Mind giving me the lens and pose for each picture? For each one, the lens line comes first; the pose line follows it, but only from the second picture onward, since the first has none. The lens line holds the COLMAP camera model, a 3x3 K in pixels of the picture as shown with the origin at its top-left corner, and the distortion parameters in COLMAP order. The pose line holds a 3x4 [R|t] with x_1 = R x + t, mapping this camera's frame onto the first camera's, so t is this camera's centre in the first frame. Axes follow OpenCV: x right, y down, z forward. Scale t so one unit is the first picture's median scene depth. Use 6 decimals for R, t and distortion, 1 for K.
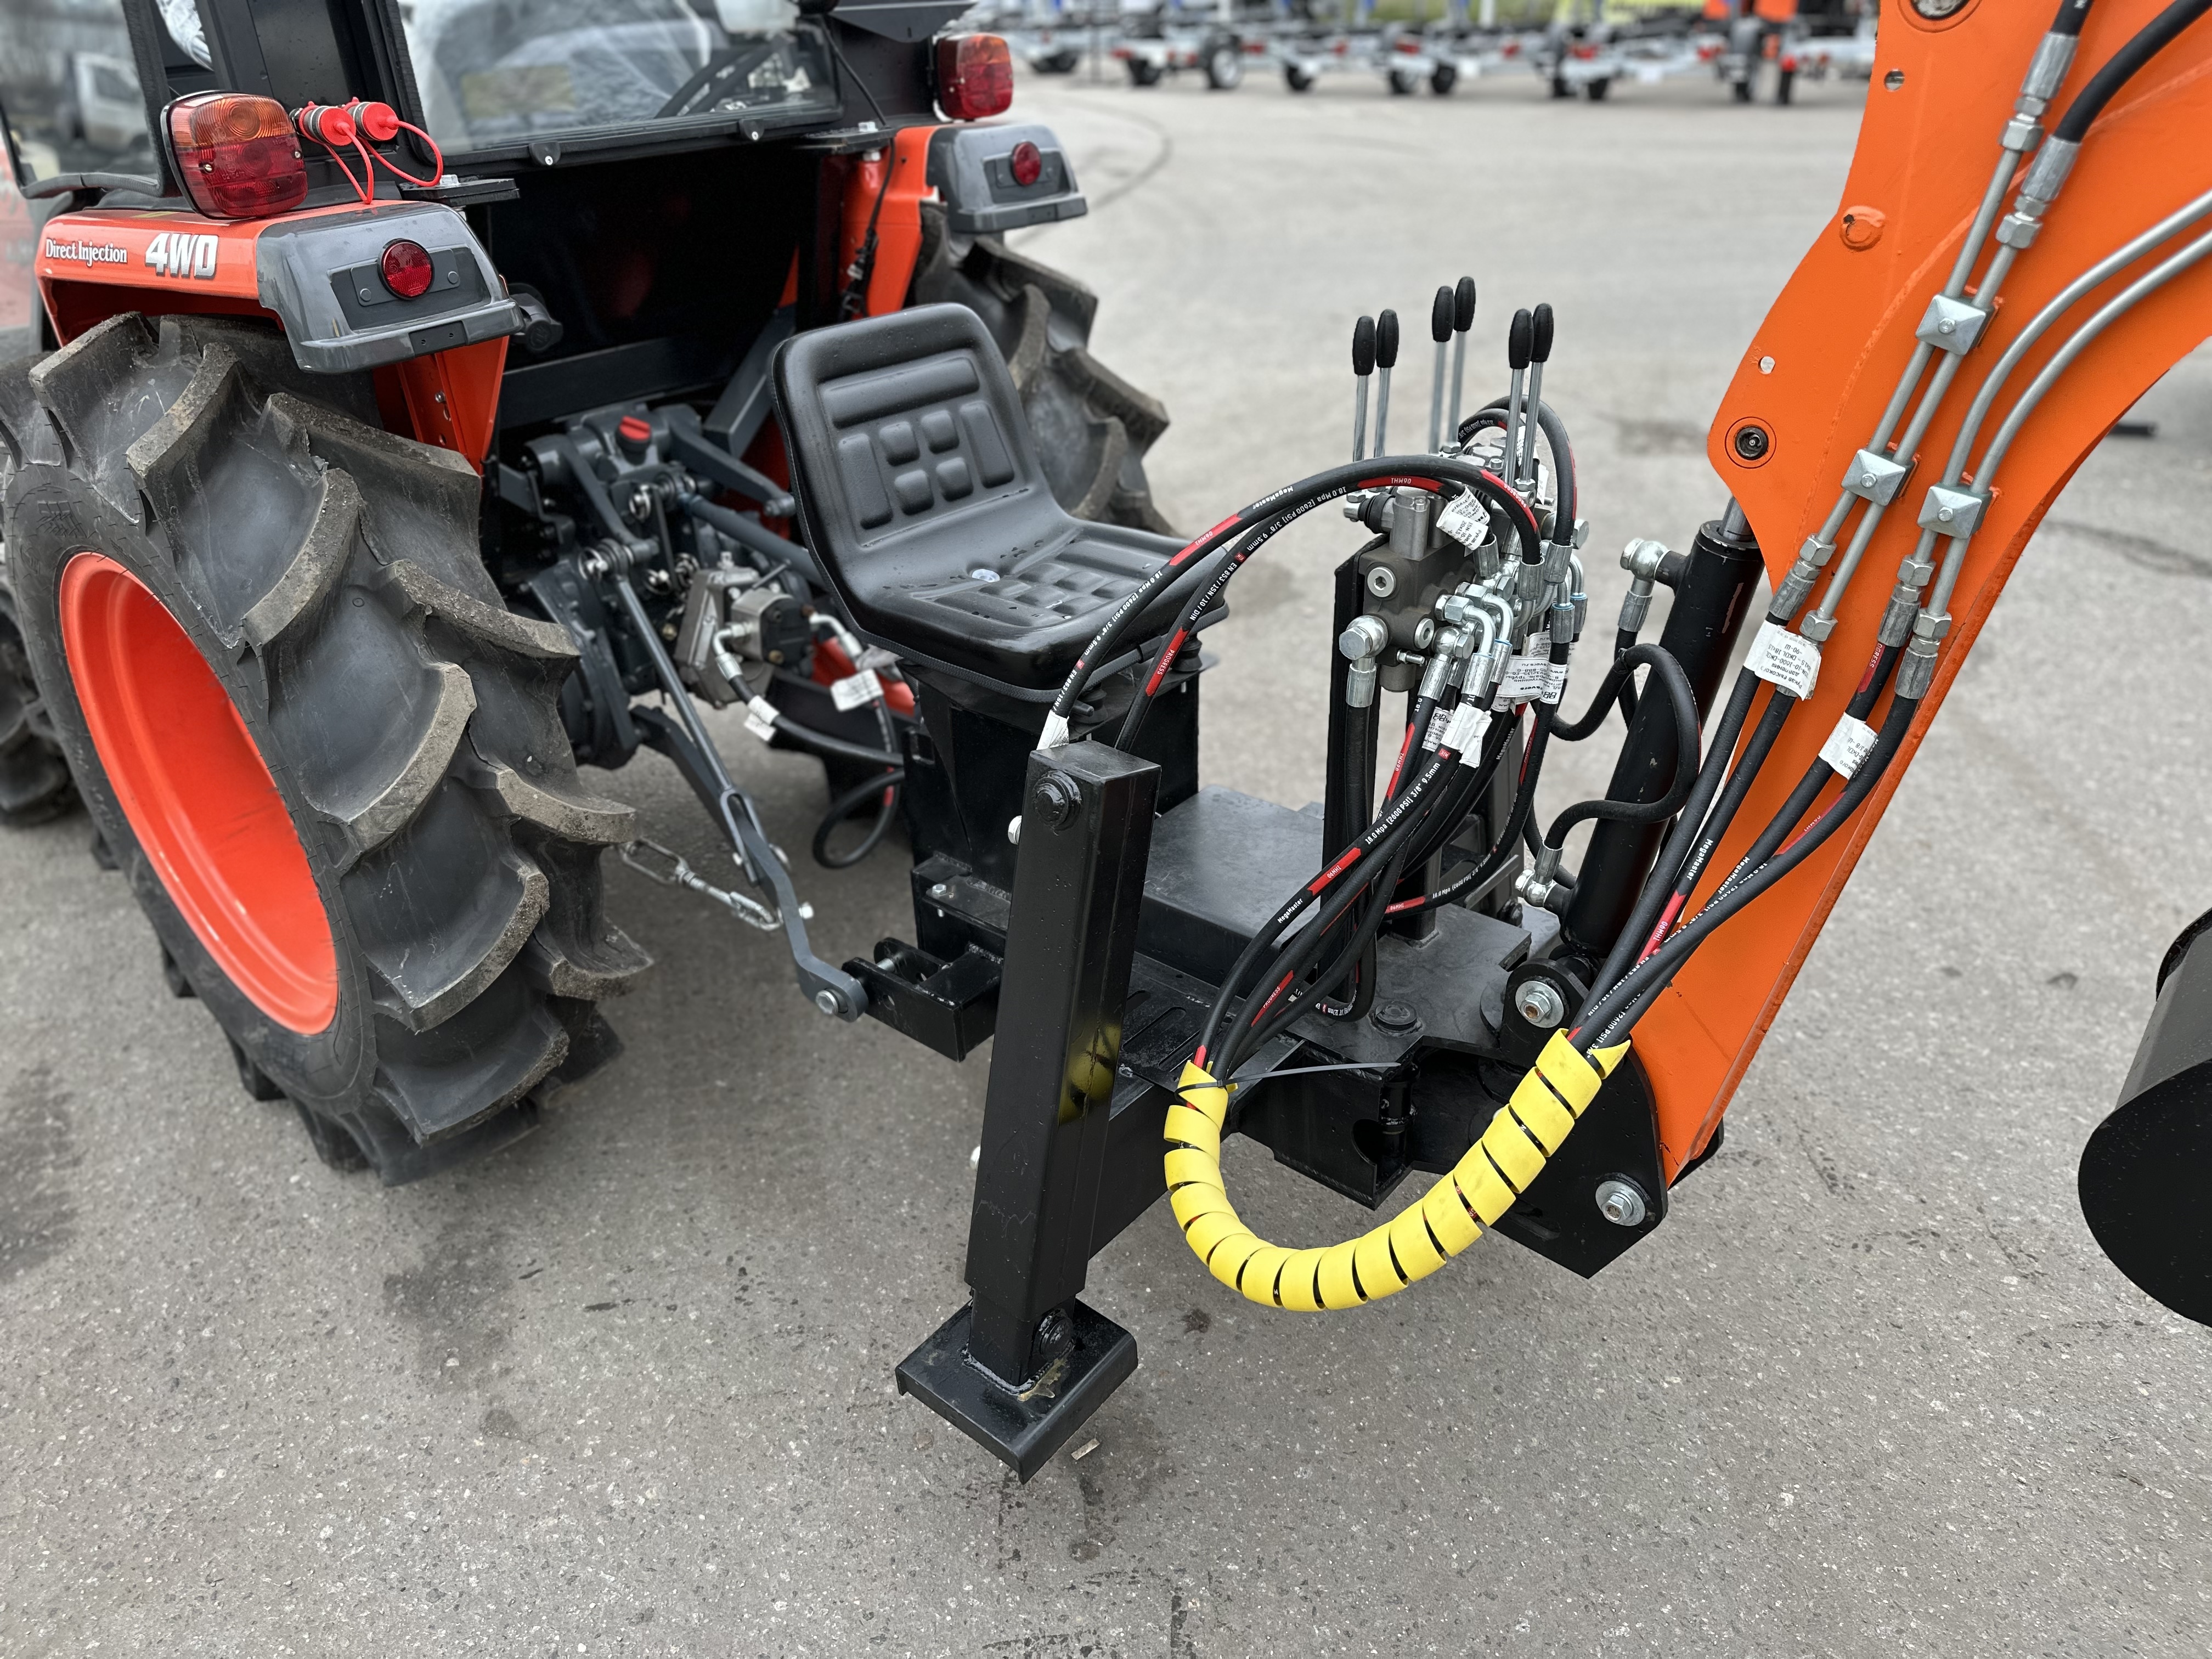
lens RADIAL K [[1545.3, 0, 1110.5], [0, 1545.3, 834.6], [0, 0, 1]] dist [0.047989, -0.053835]
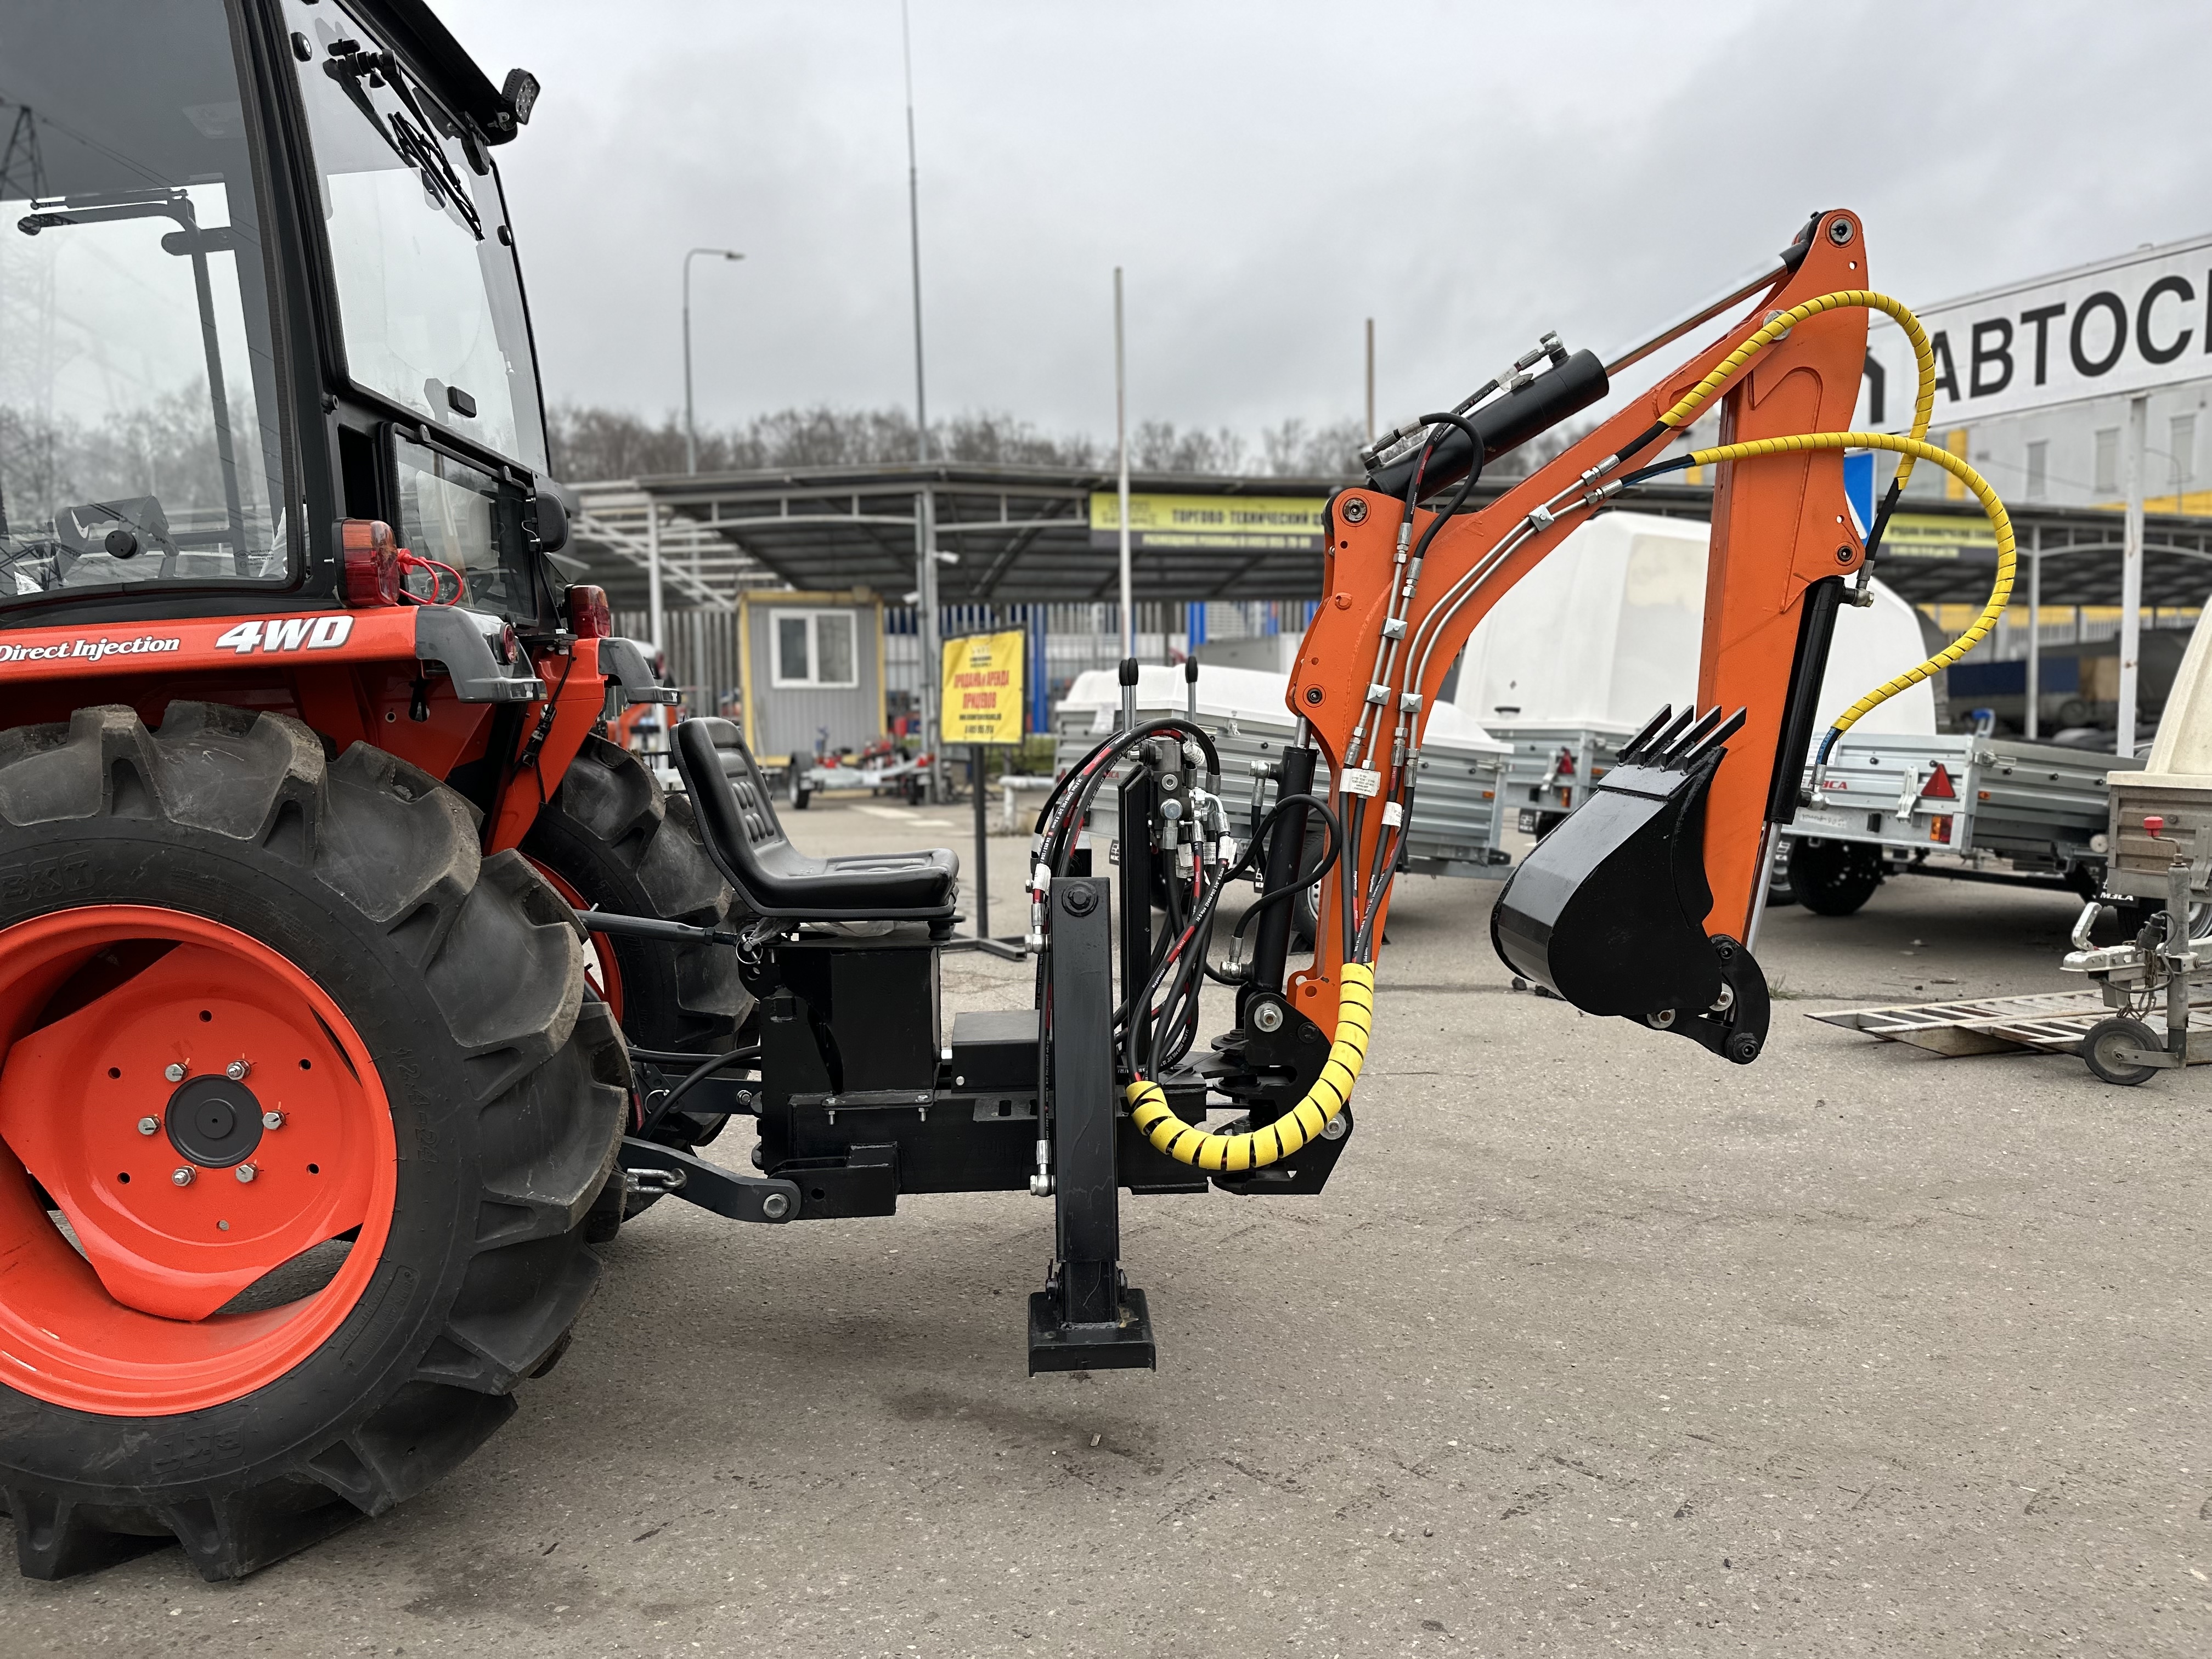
lens RADIAL K [[1545.3, 0, 1107.8], [0, 1545.3, 837.3], [0, 0, 1]] dist [0.047989, -0.053835]
pose [[0.730978, -0.040792, 0.681181, -0.881978], [0.335552, 0.890681, -0.306745, 0.339853], [-0.594202, 0.452796, 0.664756, -0.131752]]
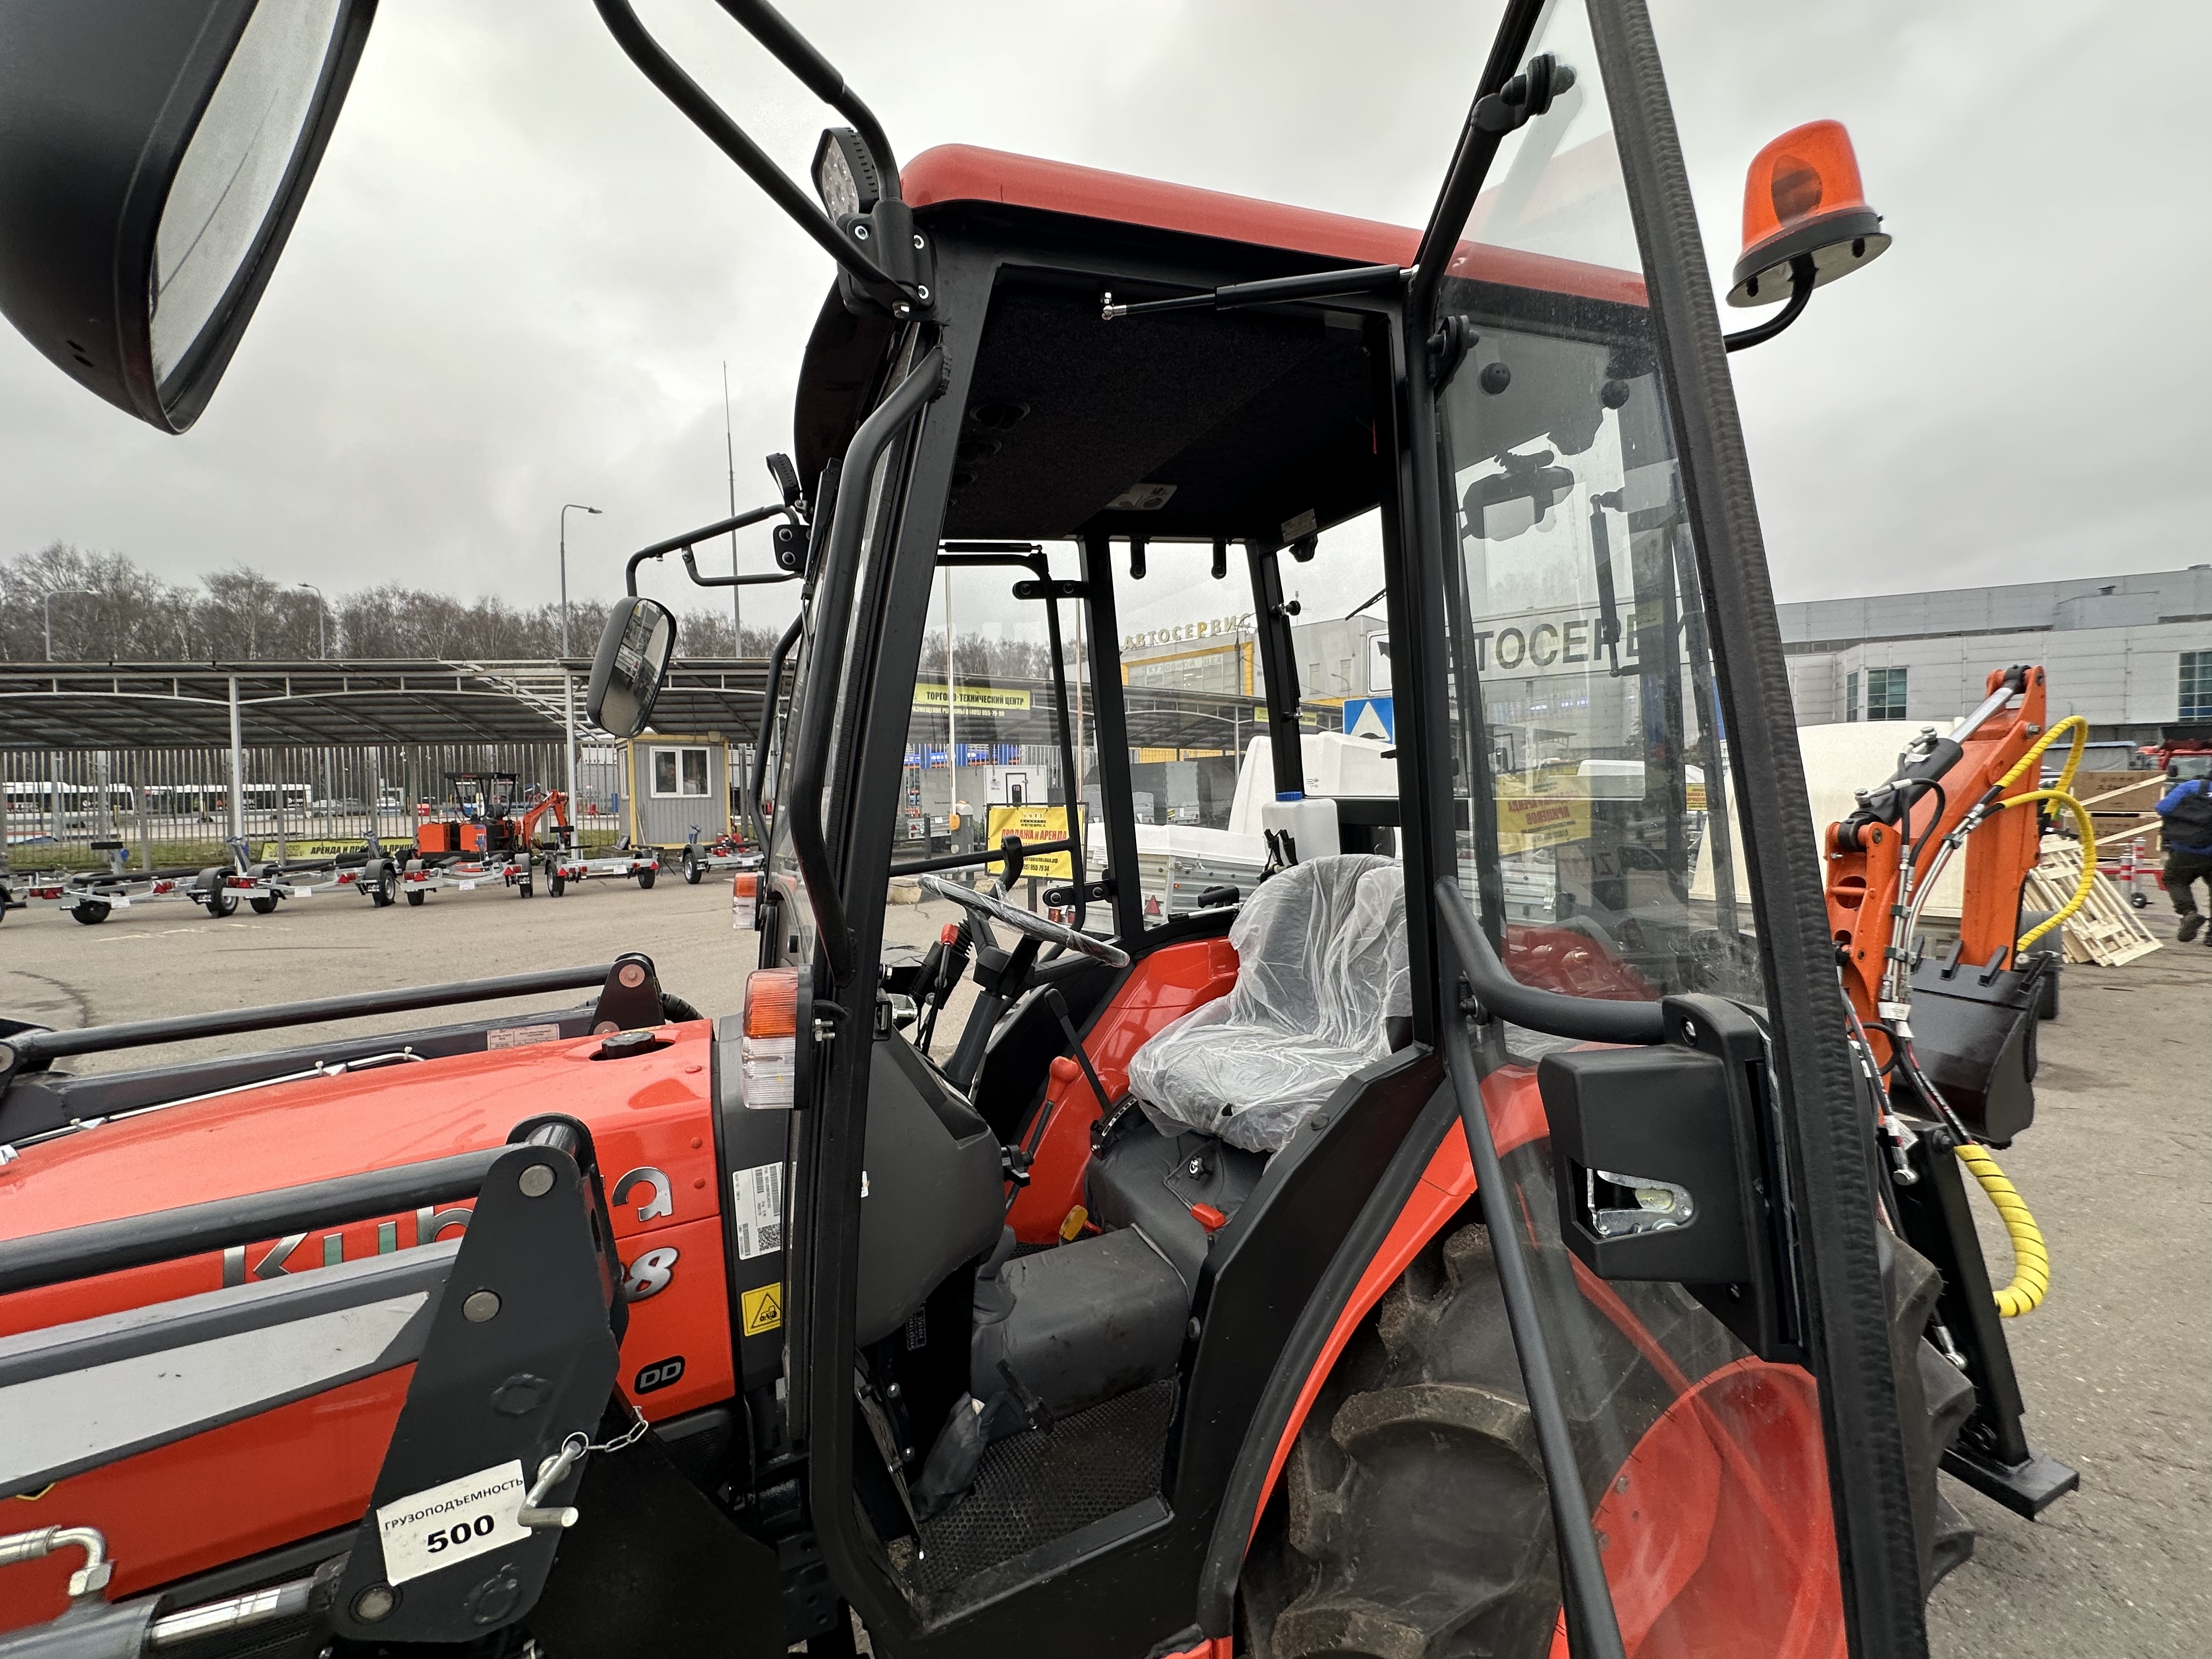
lens RADIAL K [[875.9, 0, 1108.6], [0, 875.9, 828.2], [0, 0, 1]] dist [-0.002869, 0.000938]
pose [[0.440138, -0.020579, 0.897695, -1.377324], [0.447648, 0.871672, -0.199498, -0.560937], [-0.778390, 0.489657, 0.392868, 0.930268]]
